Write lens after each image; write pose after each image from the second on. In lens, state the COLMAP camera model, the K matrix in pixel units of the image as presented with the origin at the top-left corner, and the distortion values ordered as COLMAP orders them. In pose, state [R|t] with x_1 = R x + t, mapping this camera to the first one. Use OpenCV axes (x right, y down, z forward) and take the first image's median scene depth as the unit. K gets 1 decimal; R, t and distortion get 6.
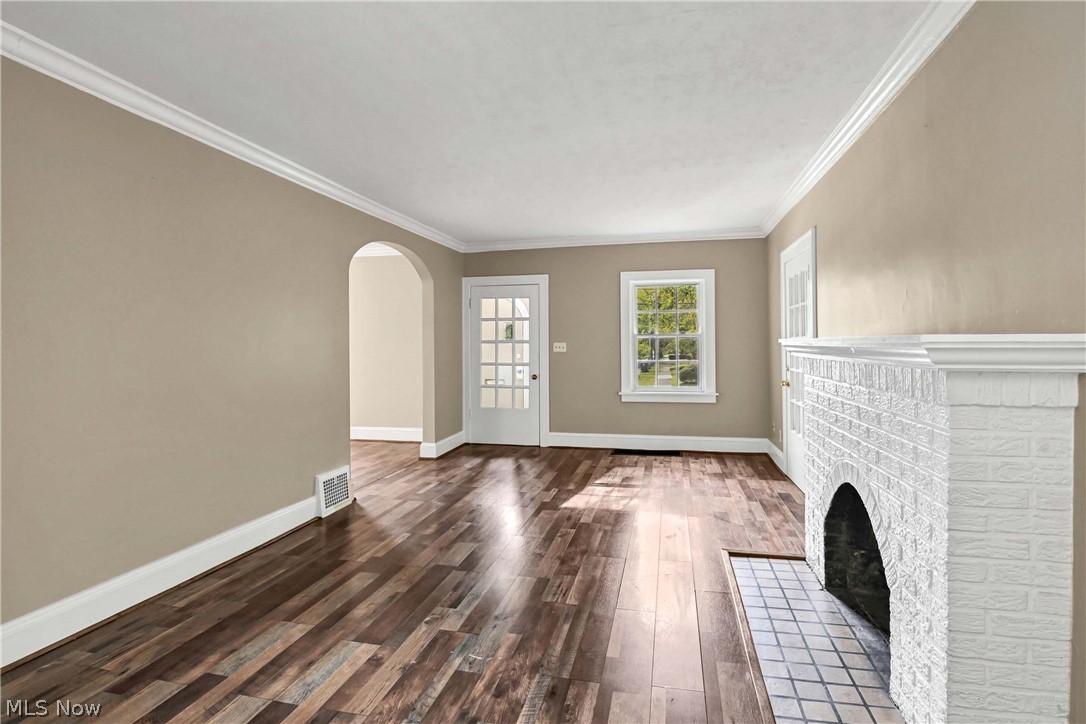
lens RADIAL K [[508.6, 0, 545.8], [0, 508.6, 355.6], [0, 0, 1]] dist [-0.003578, -0.000963]
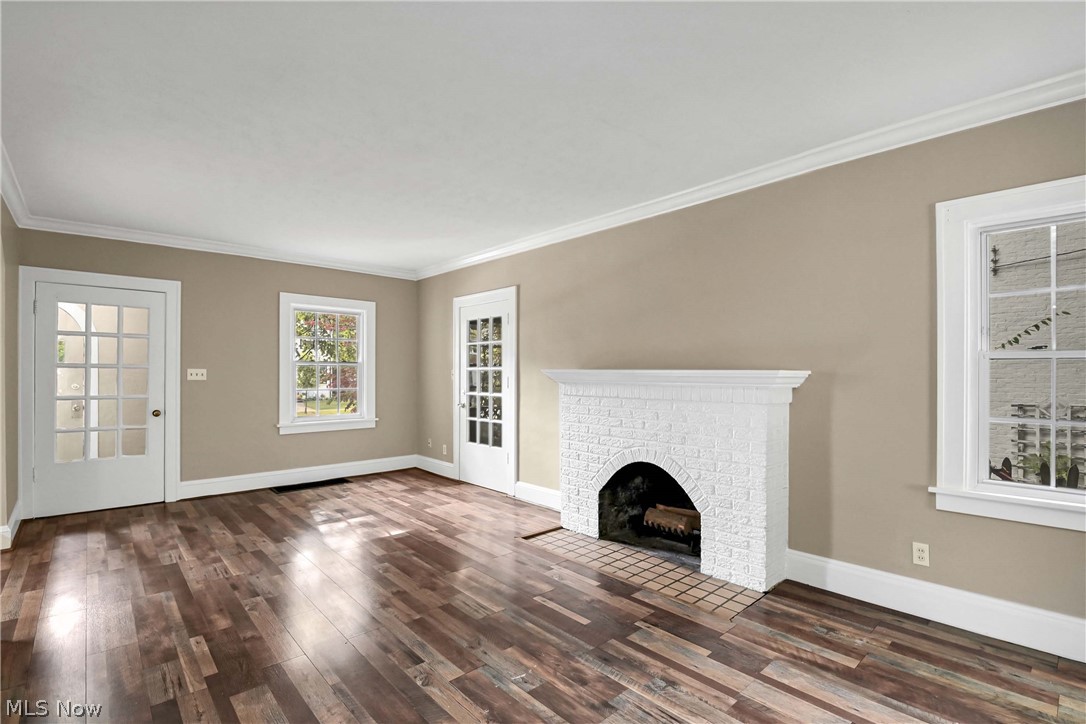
lens RADIAL K [[487.8, 0, 524.7], [0, 487.8, 385.4], [0, 0, 1]] dist [-0.001930, -0.000228]
pose [[0.608564, -0.011171, 0.793426, -0.294116], [0.008294, 0.999936, 0.007718, -0.000347], [-0.793462, 0.001884, 0.608617, 0.127511]]
